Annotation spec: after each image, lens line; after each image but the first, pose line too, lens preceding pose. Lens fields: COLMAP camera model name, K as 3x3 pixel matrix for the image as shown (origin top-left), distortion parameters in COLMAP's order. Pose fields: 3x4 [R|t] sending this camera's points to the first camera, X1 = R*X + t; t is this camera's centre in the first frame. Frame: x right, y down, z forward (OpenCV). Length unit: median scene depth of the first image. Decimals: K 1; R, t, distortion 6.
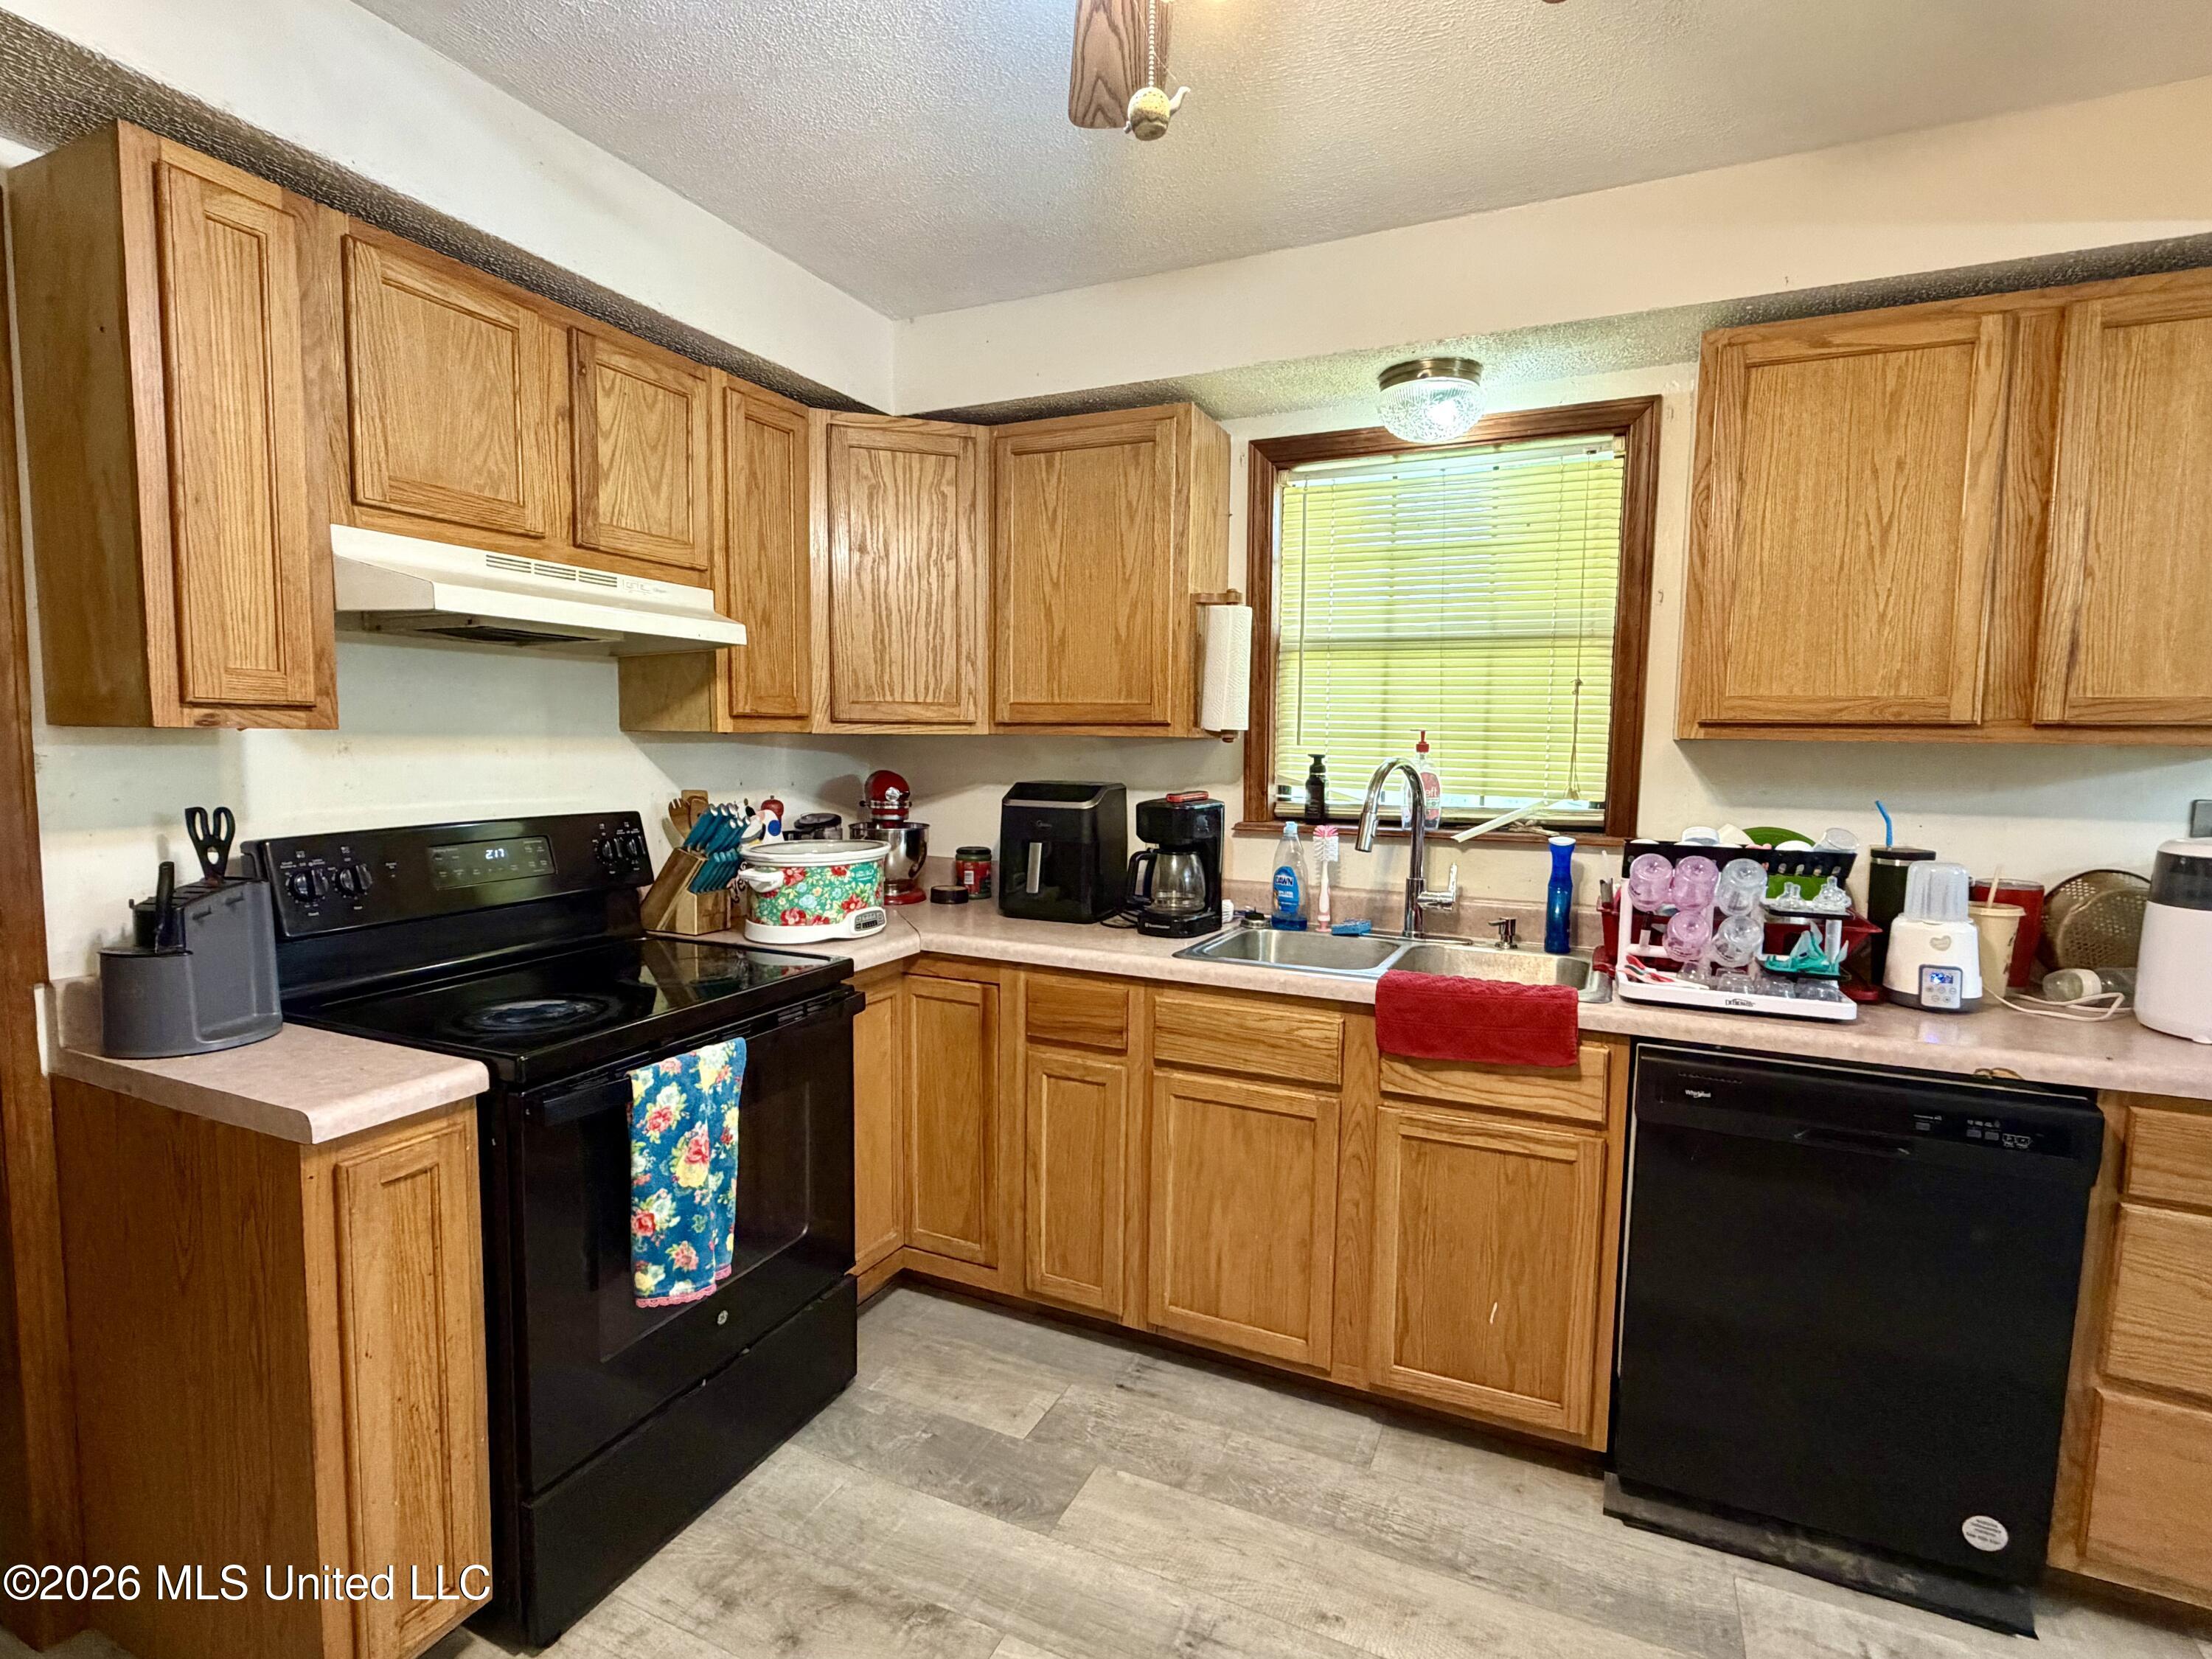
lens RADIAL K [[1069.6, 0, 1103.7], [0, 1069.6, 828.1], [0, 0, 1]] dist [-0.000789, -0.000079]
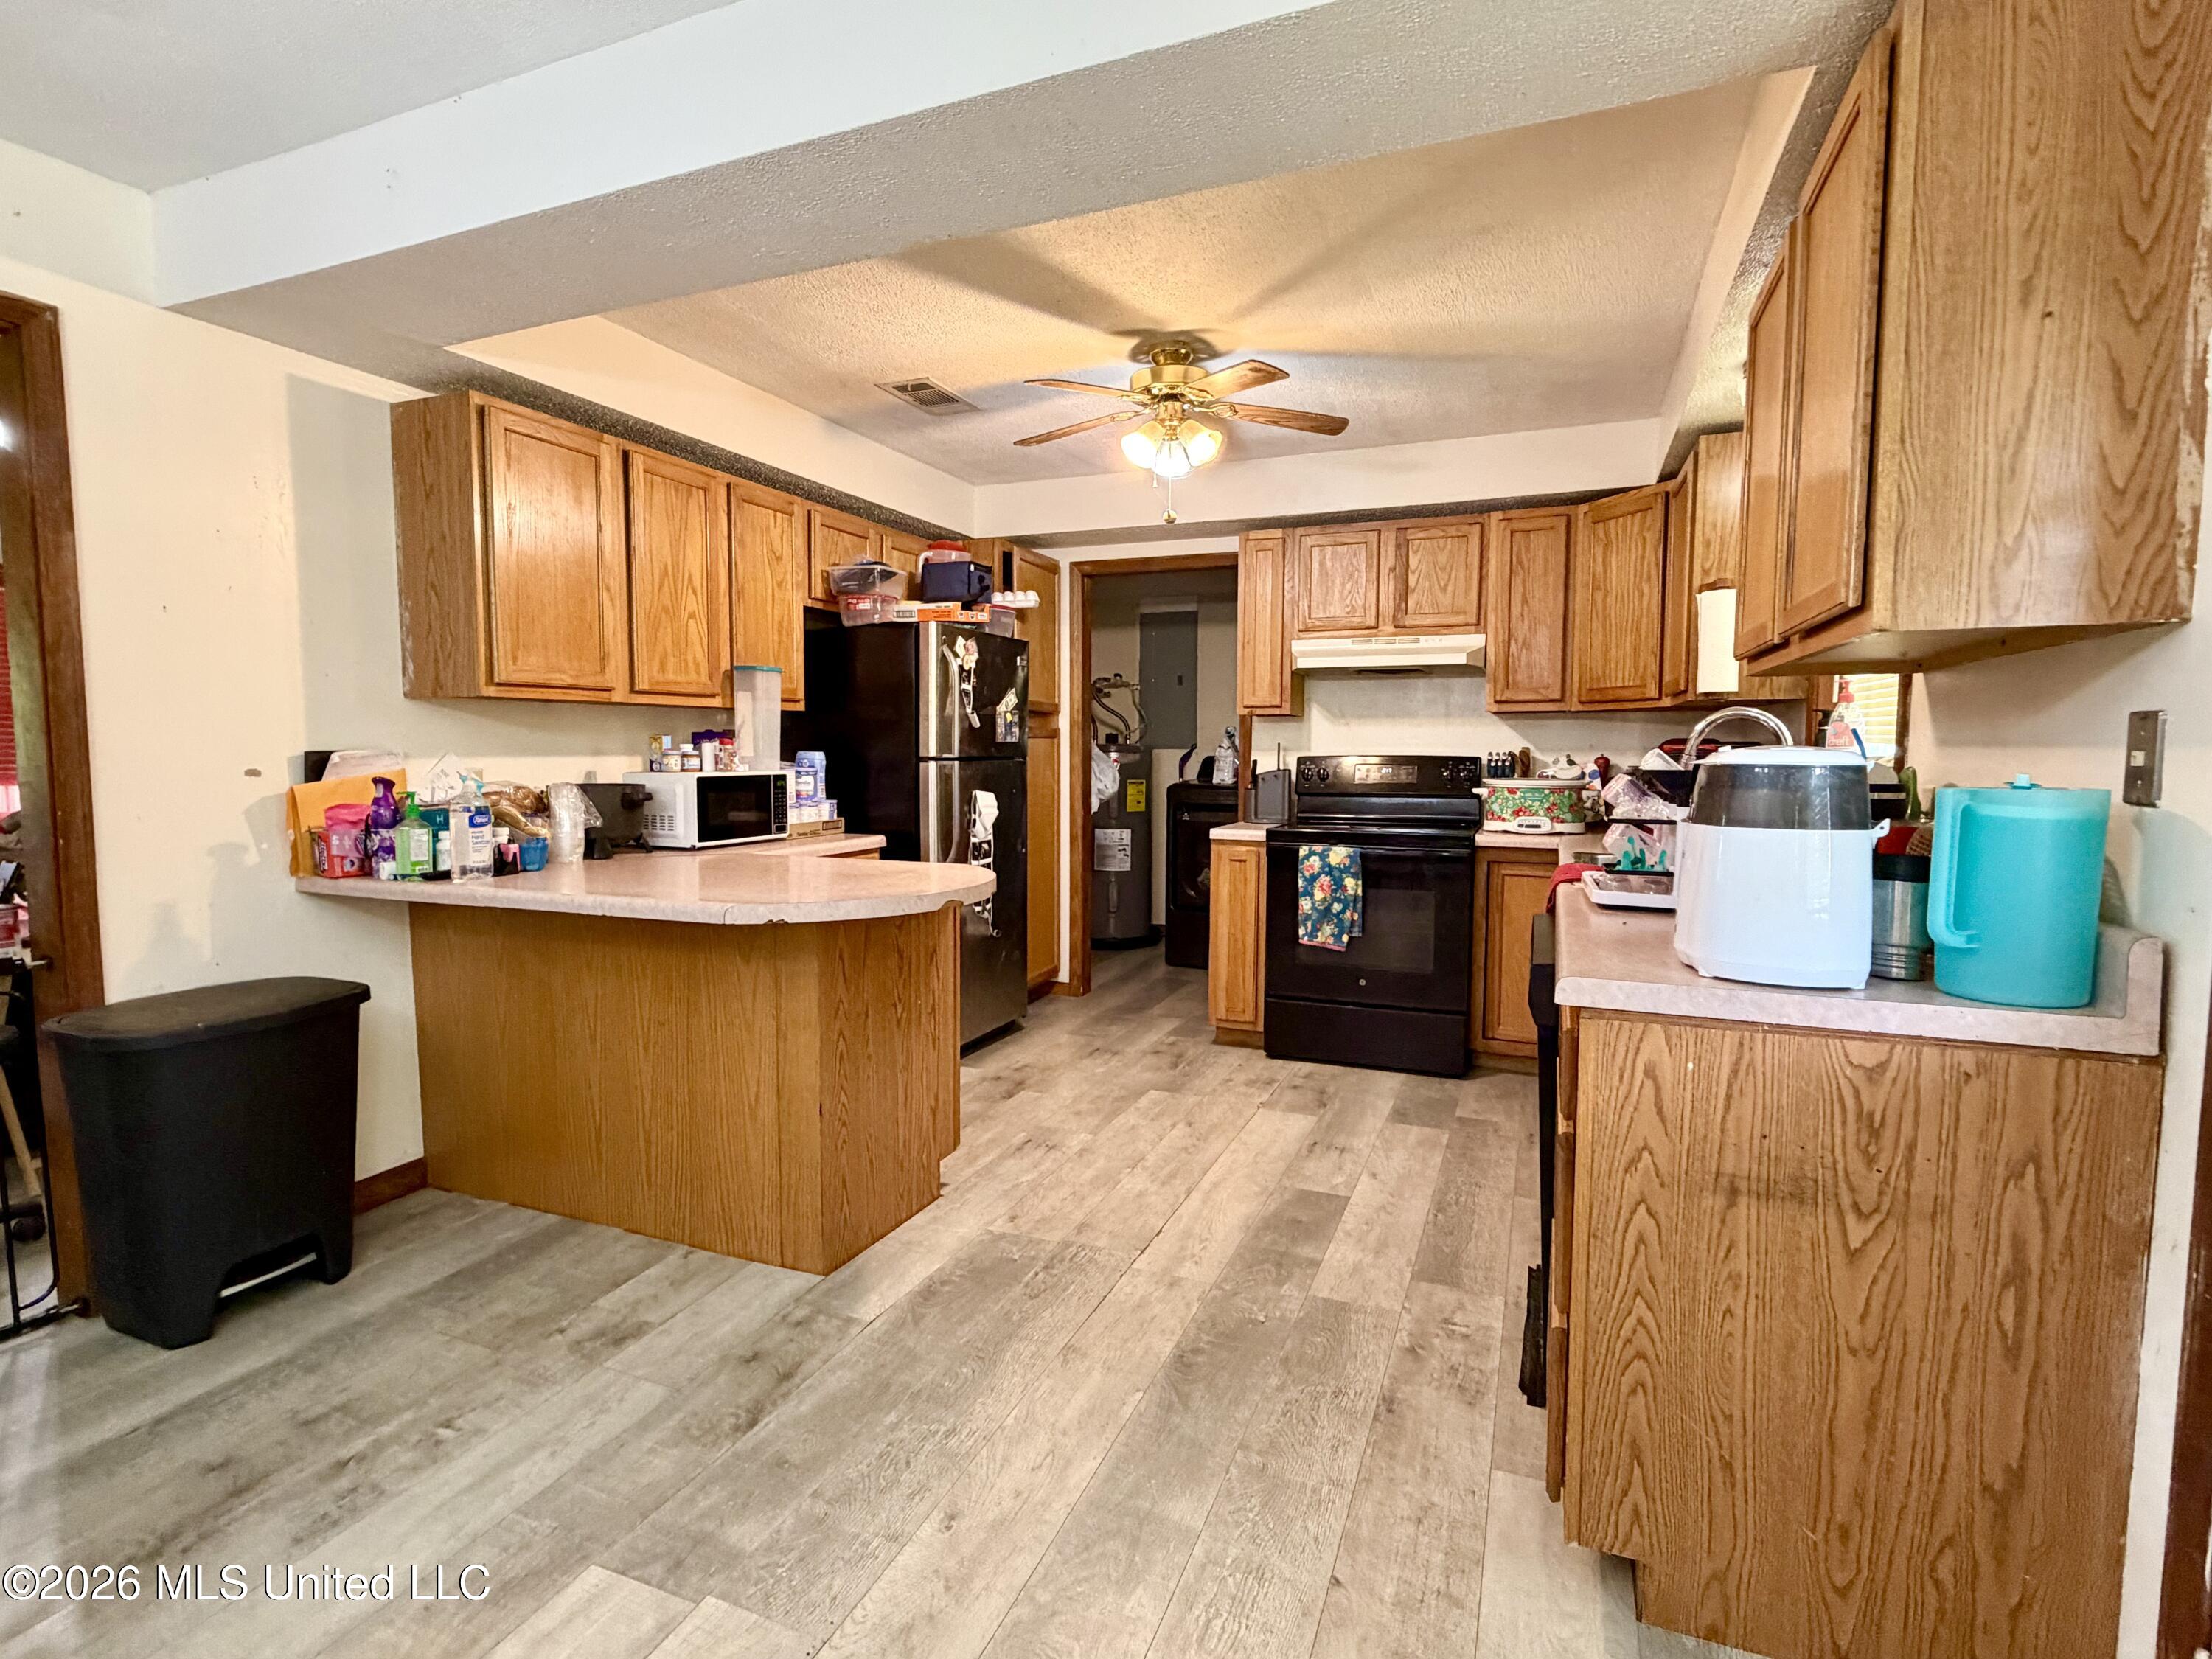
lens RADIAL K [[1069.6, 0, 1105.8], [0, 1069.6, 826.6], [0, 0, 1]] dist [-0.000789, -0.000079]
pose [[0.044633, 0.057803, -0.997330, 1.733714], [-0.086424, 0.994805, 0.053789, 0.075020], [0.995258, 0.083792, 0.049397, 0.352538]]
